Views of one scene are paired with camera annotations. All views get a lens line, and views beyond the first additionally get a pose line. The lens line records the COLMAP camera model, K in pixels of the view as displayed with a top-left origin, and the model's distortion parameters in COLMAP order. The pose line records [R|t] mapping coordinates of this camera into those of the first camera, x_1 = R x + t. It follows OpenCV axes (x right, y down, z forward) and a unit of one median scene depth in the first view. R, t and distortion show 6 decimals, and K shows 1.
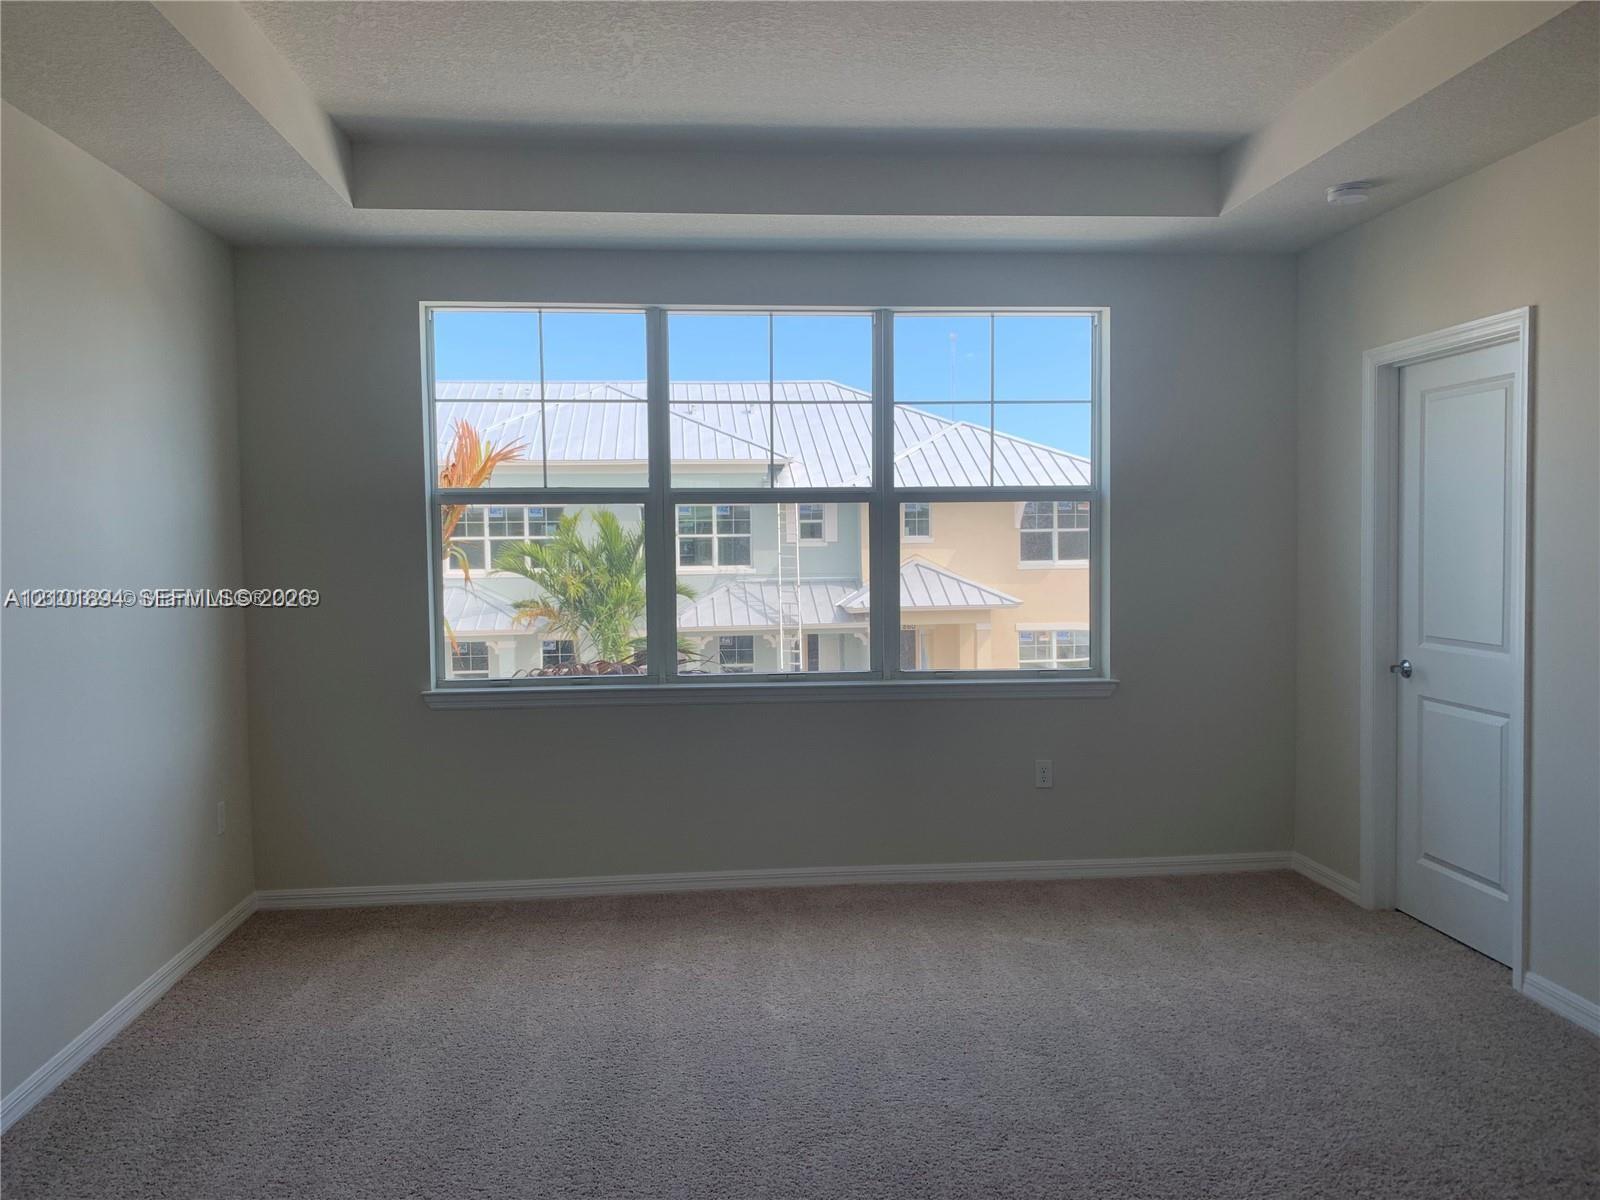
lens RADIAL K [[1214.3, 0, 795.1], [0, 1214.3, 601.2], [0, 0, 1]] dist [0.040583, -0.053001]
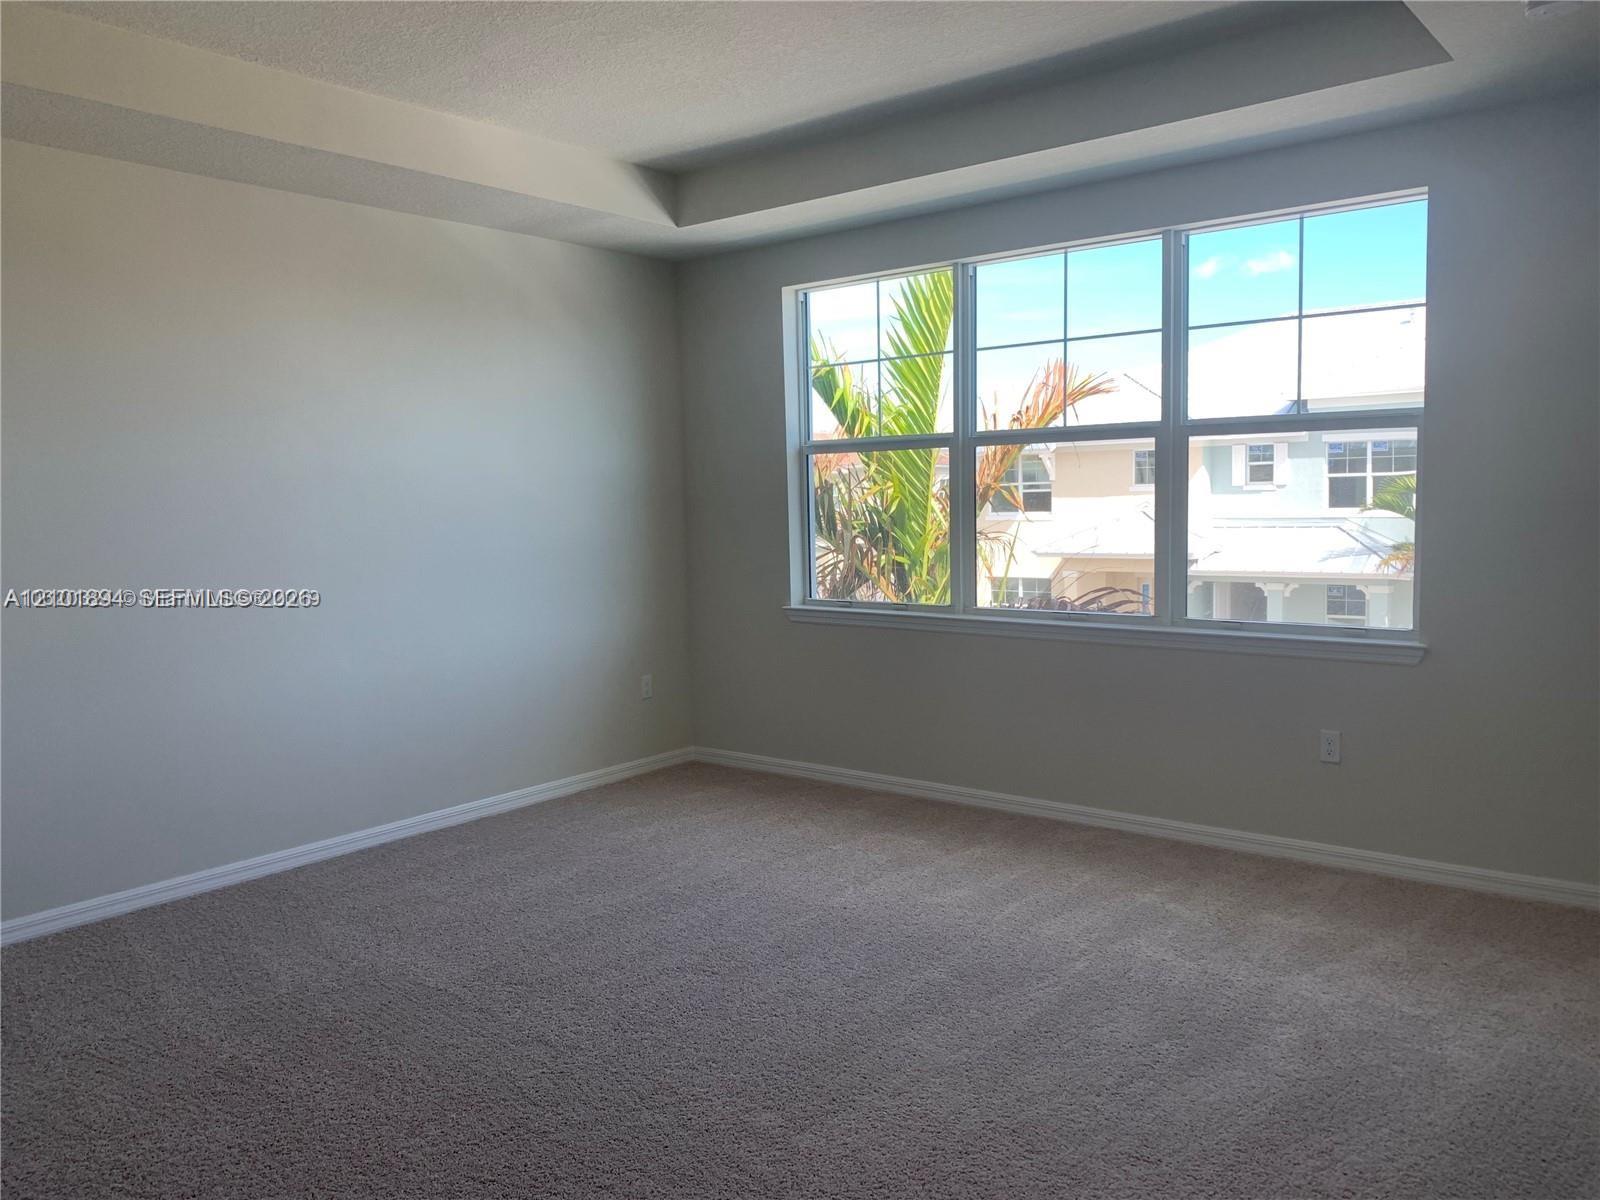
lens RADIAL K [[1214.3, 0, 783.4], [0, 1214.3, 608.7], [0, 0, 1]] dist [0.040583, -0.053001]
pose [[0.720823, 0.063098, -0.690241, 0.517248], [-0.023873, 0.997517, 0.066257, -0.004163], [0.692708, -0.031281, 0.720540, 0.105767]]
